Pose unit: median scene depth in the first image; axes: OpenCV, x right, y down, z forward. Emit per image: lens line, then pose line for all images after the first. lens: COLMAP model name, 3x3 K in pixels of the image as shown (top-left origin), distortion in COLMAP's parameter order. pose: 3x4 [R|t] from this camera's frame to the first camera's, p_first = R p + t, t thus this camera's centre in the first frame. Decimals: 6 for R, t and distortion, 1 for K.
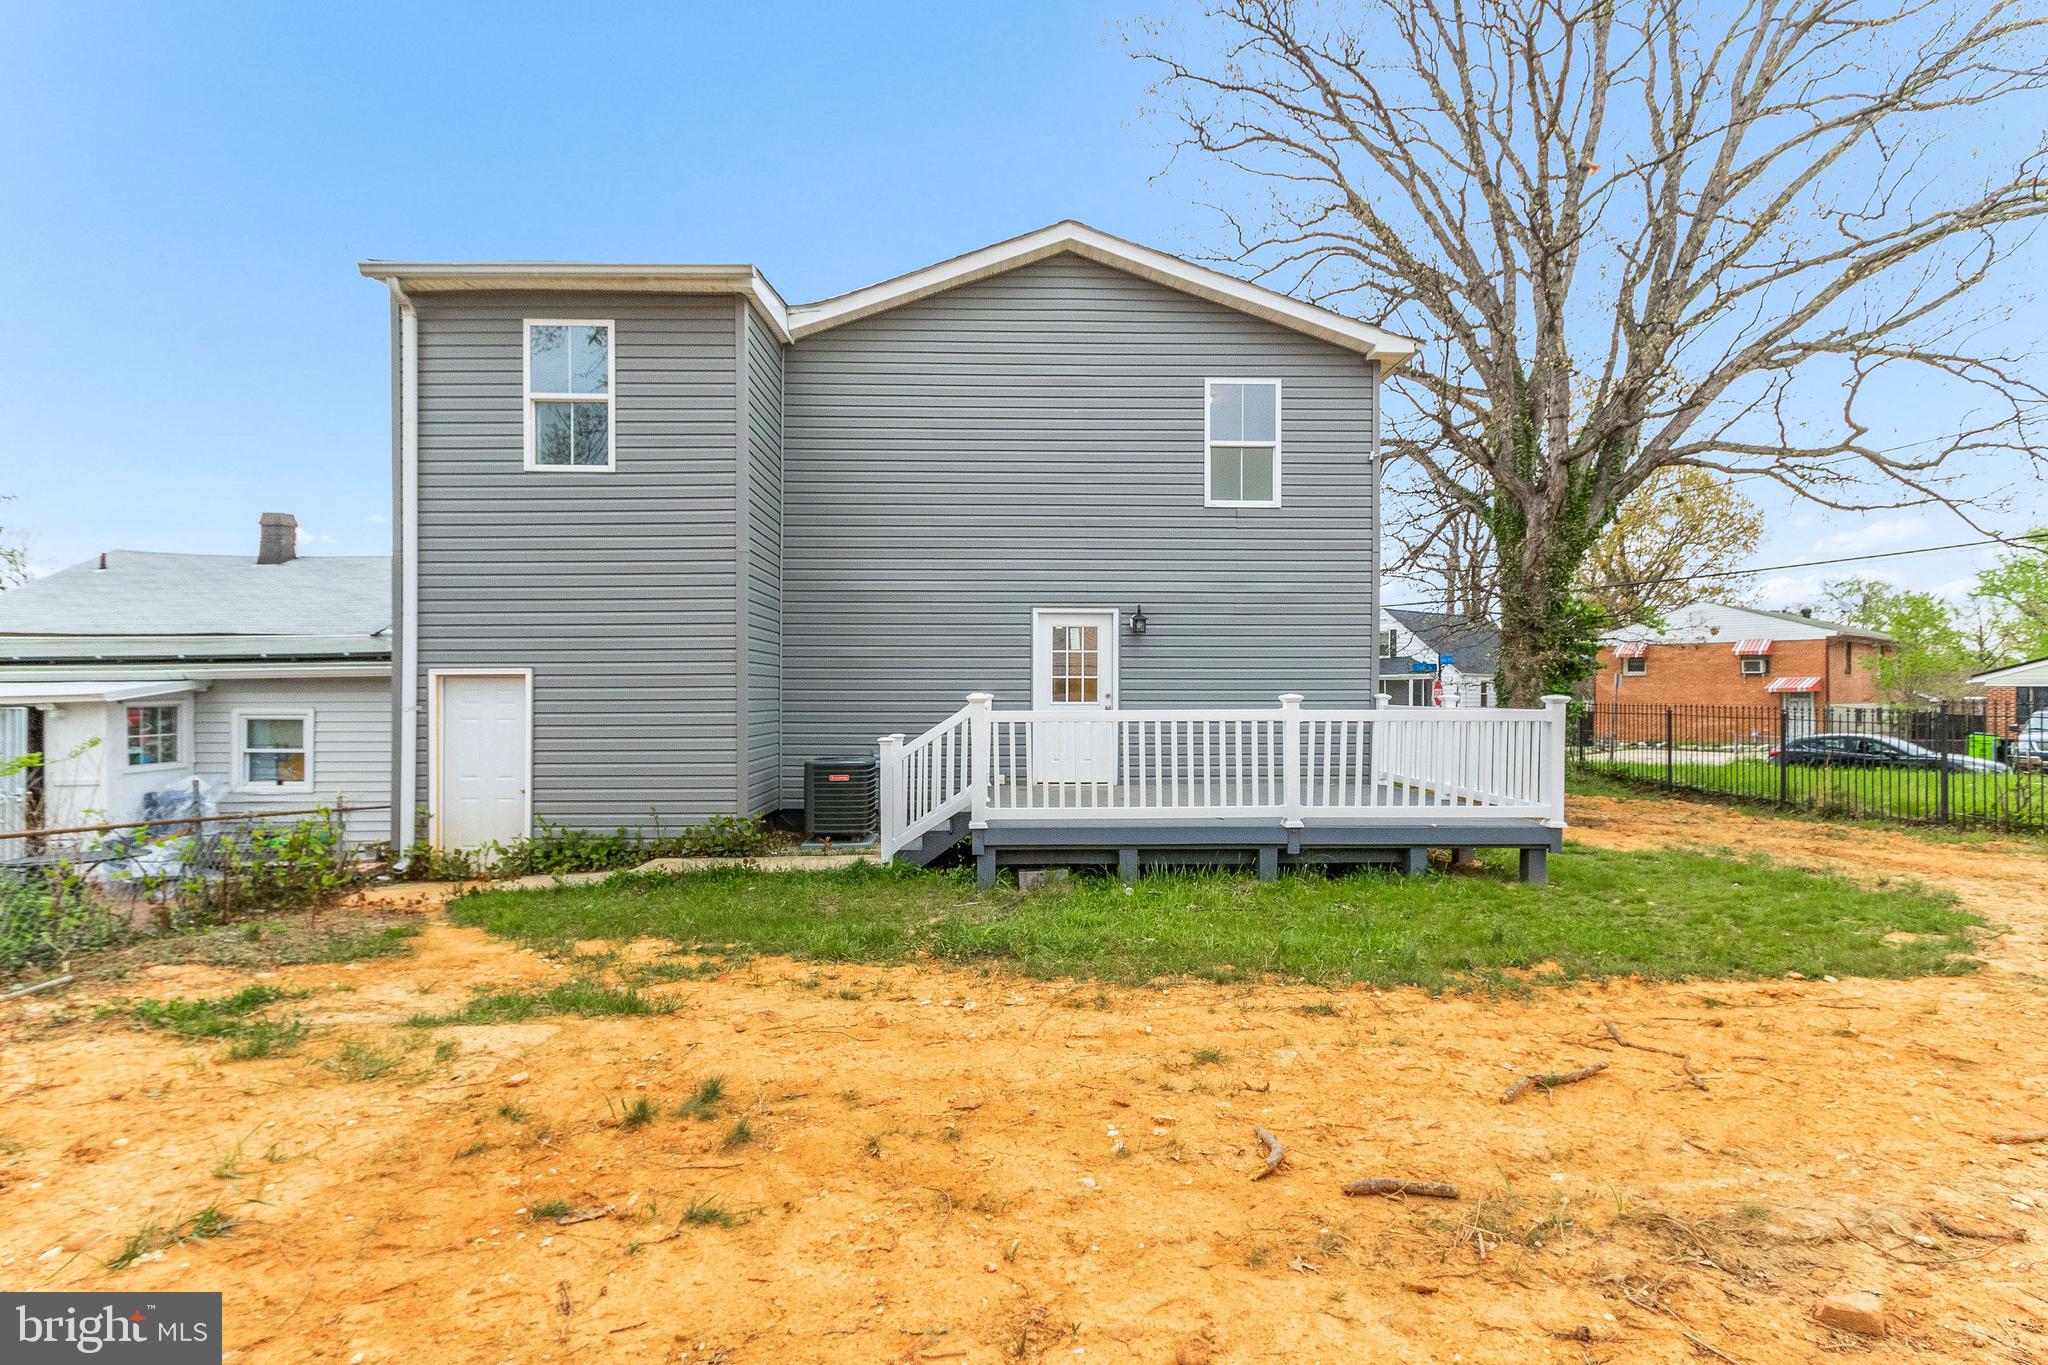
lens RADIAL K [[987.6, 0, 1020.8], [0, 987.6, 676.8], [0, 0, 1]] dist [-0.001442, -0.000967]
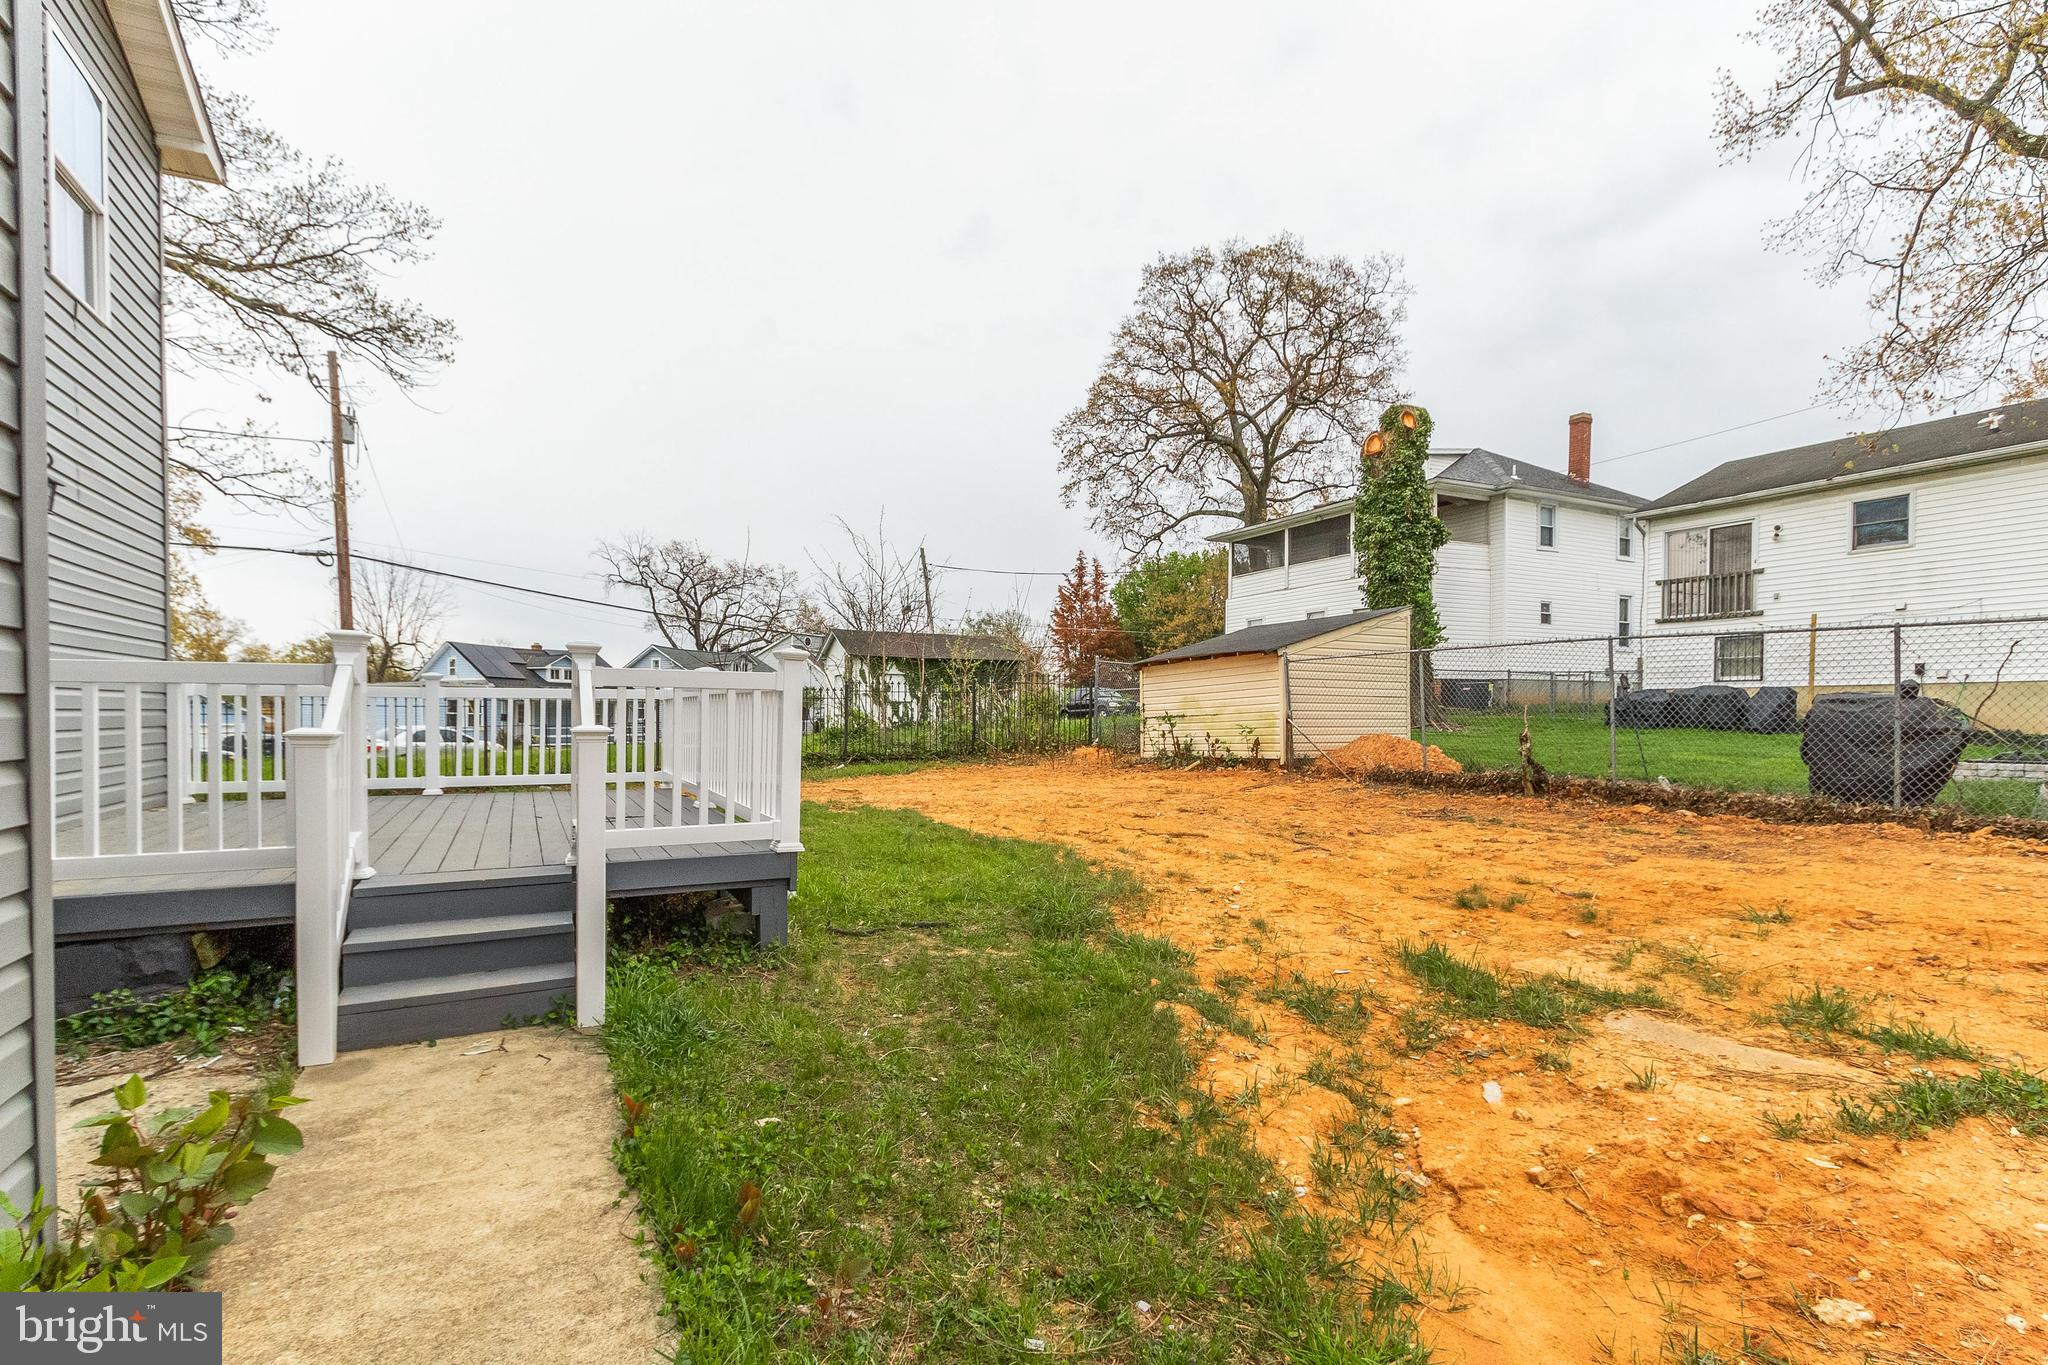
lens RADIAL K [[965.6, 0, 1015.4], [0, 965.6, 739.7], [0, 0, 1]] dist [0.001956, 0.000231]
pose [[-0.440486, -0.027383, 0.897342, -0.545596], [-0.012767, 0.999625, 0.024237, 0.047961], [-0.897669, -0.000780, -0.440670, 0.912601]]
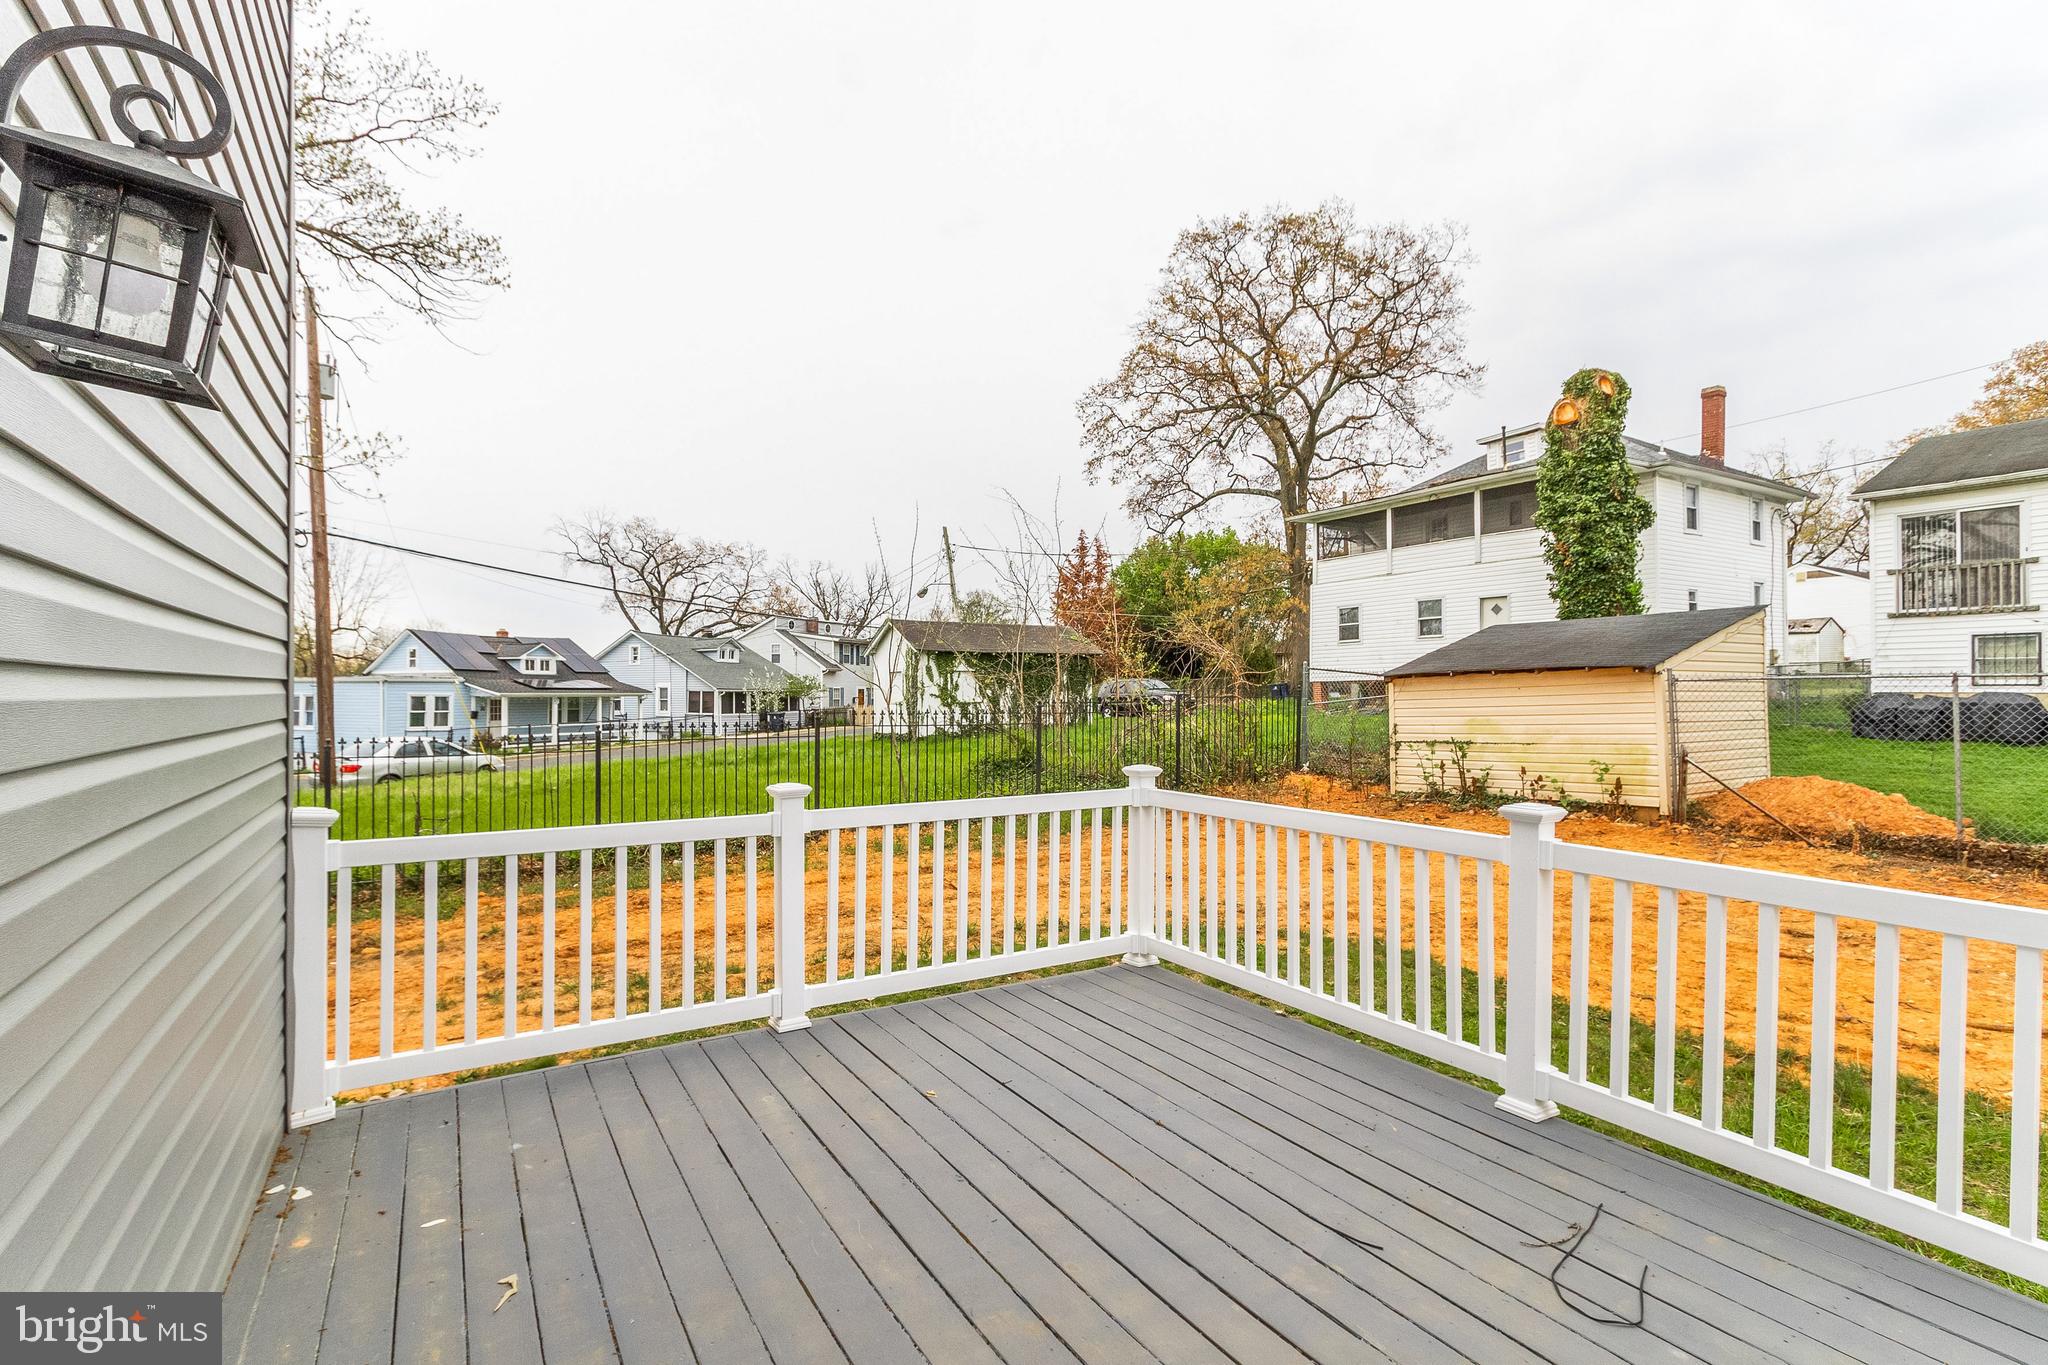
lens RADIAL K [[972.5, 0, 1028.4], [0, 972.5, 689.7], [0, 0, 1]] dist [0.000853, -0.000412]
pose [[-0.498340, 0.001868, 0.866980, -0.033296], [-0.006332, 0.999963, -0.005794, -0.016209], [-0.866959, -0.008377, -0.498310, 1.103140]]
